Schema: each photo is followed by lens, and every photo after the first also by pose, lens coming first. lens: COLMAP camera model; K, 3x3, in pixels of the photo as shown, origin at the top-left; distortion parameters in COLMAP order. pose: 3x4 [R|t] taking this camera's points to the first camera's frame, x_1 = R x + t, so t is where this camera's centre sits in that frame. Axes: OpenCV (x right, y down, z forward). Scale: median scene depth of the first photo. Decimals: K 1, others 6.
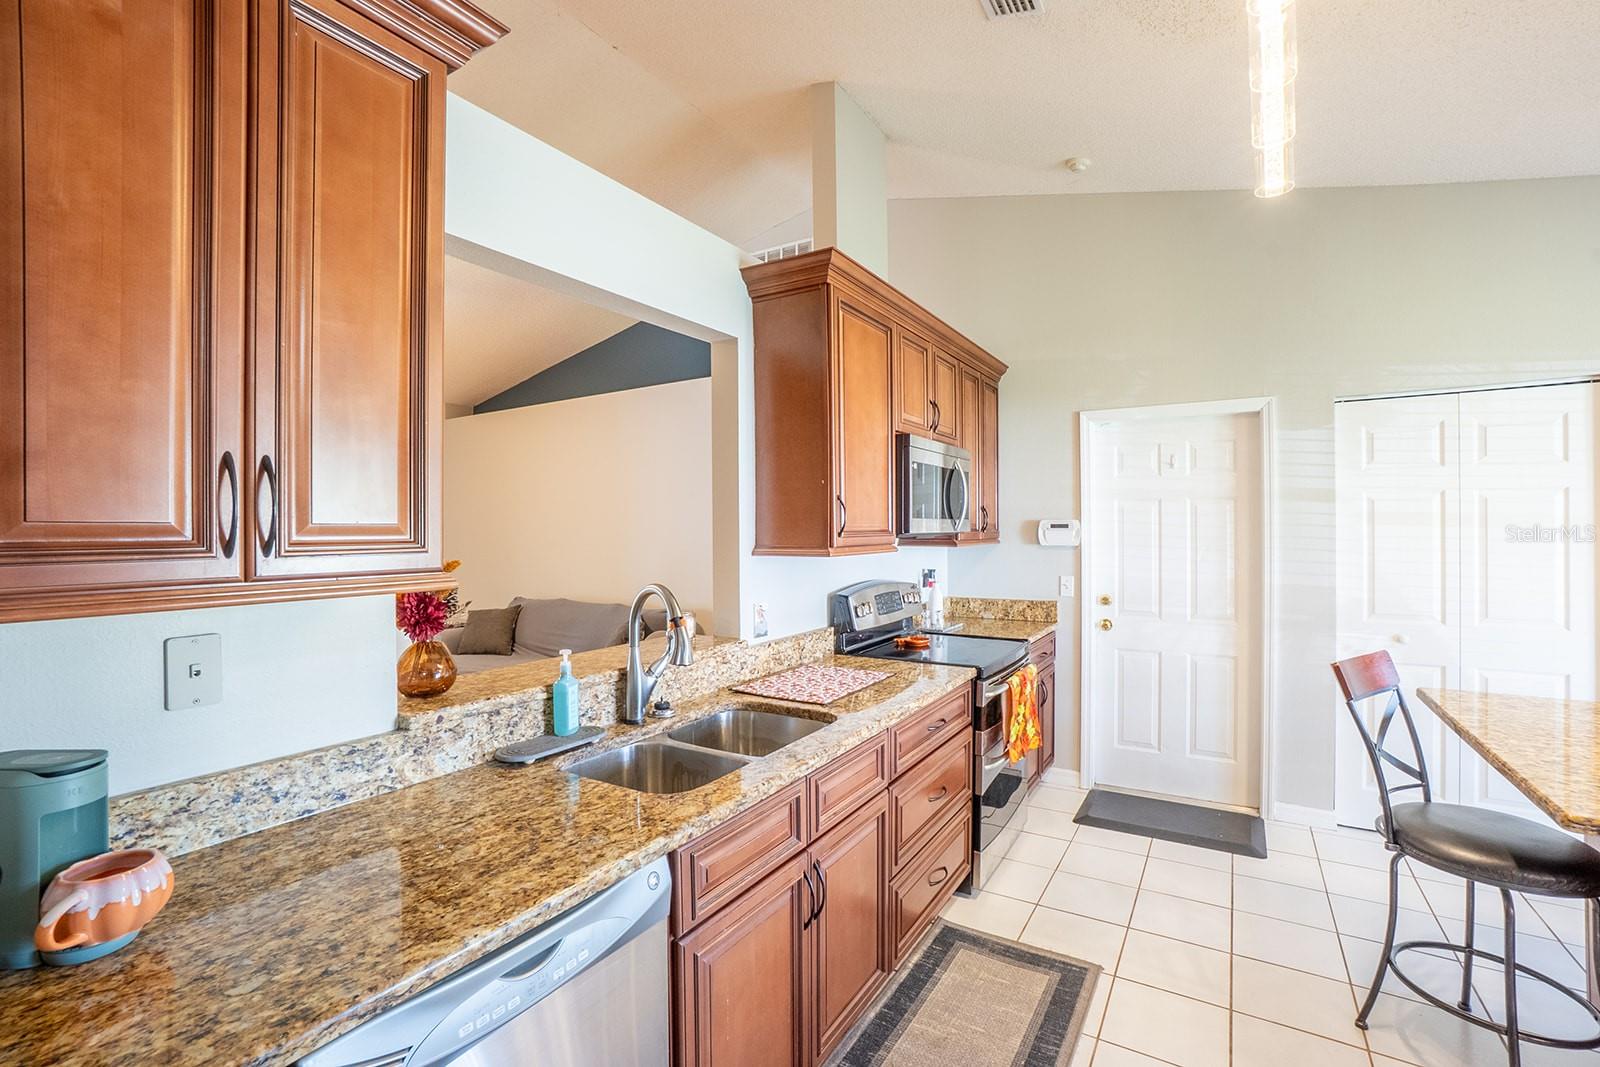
lens RADIAL K [[708.4, 0, 796.8], [0, 708.4, 527.3], [0, 0, 1]] dist [-0.064986, 0.023527]
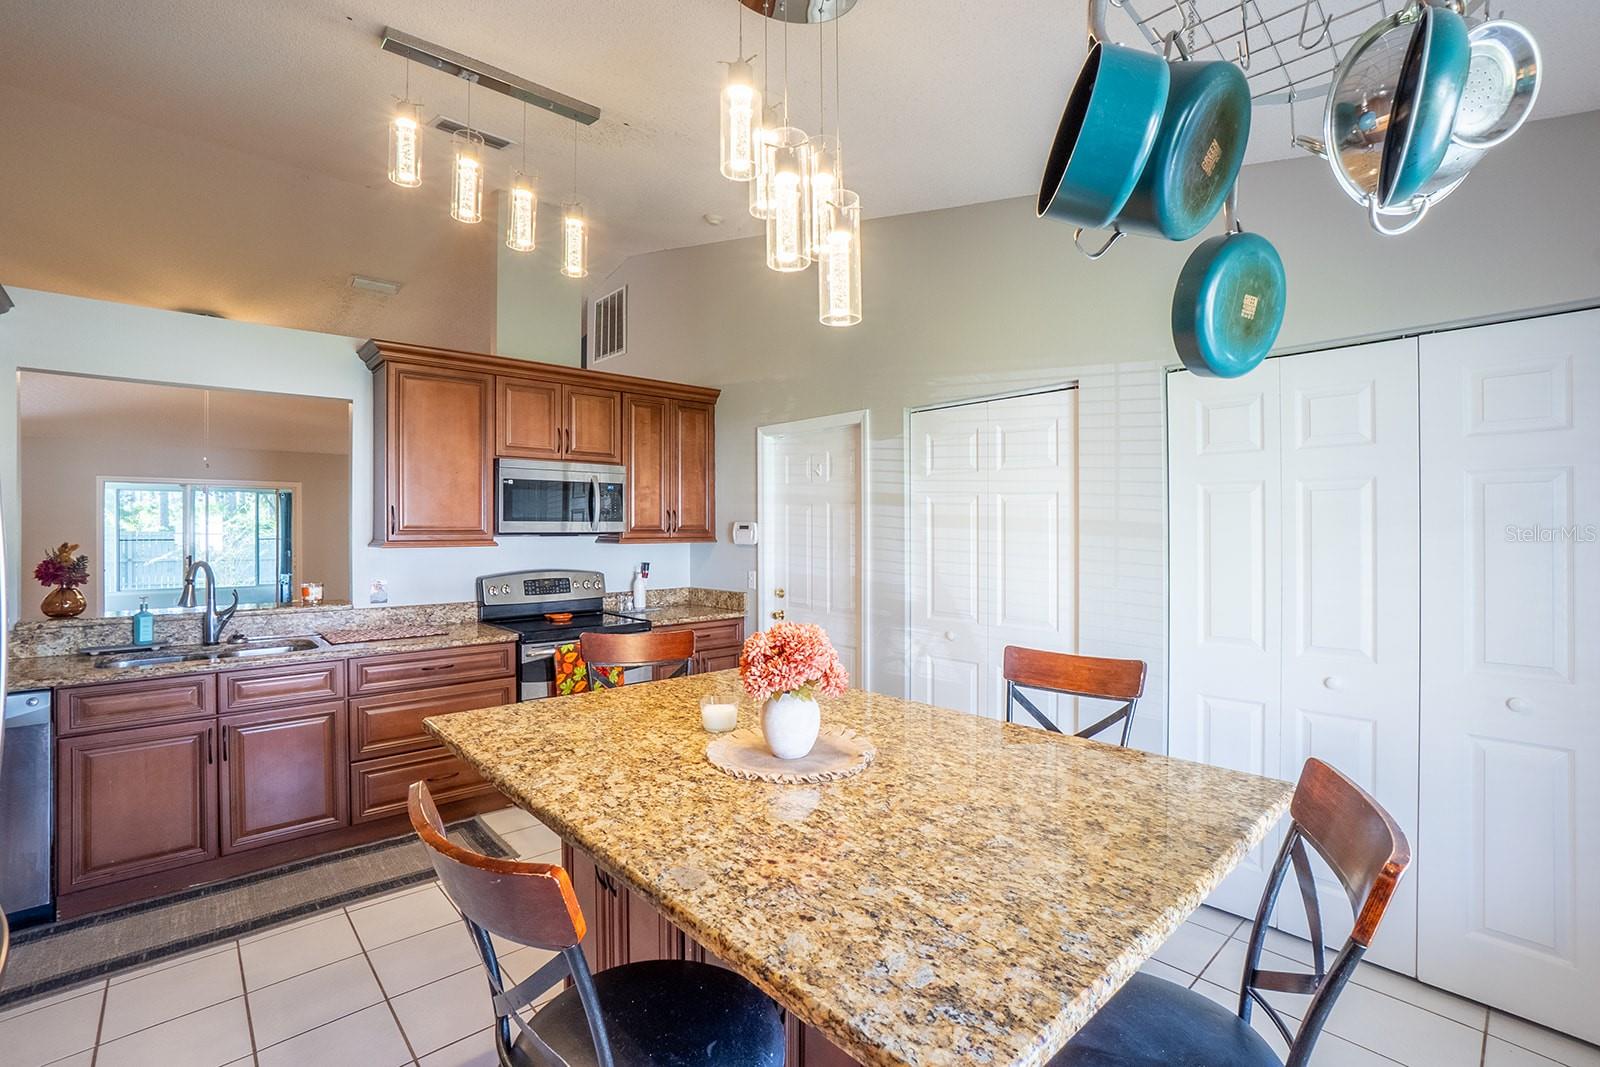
lens RADIAL K [[708.4, 0, 796.8], [0, 708.4, 527.3], [0, 0, 1]] dist [-0.064986, 0.023527]
pose [[0.962856, 0.002173, -0.270007, 0.923428], [-0.001962, 0.999998, 0.001051, -0.003794], [0.270009, -0.000483, 0.962858, -0.114831]]
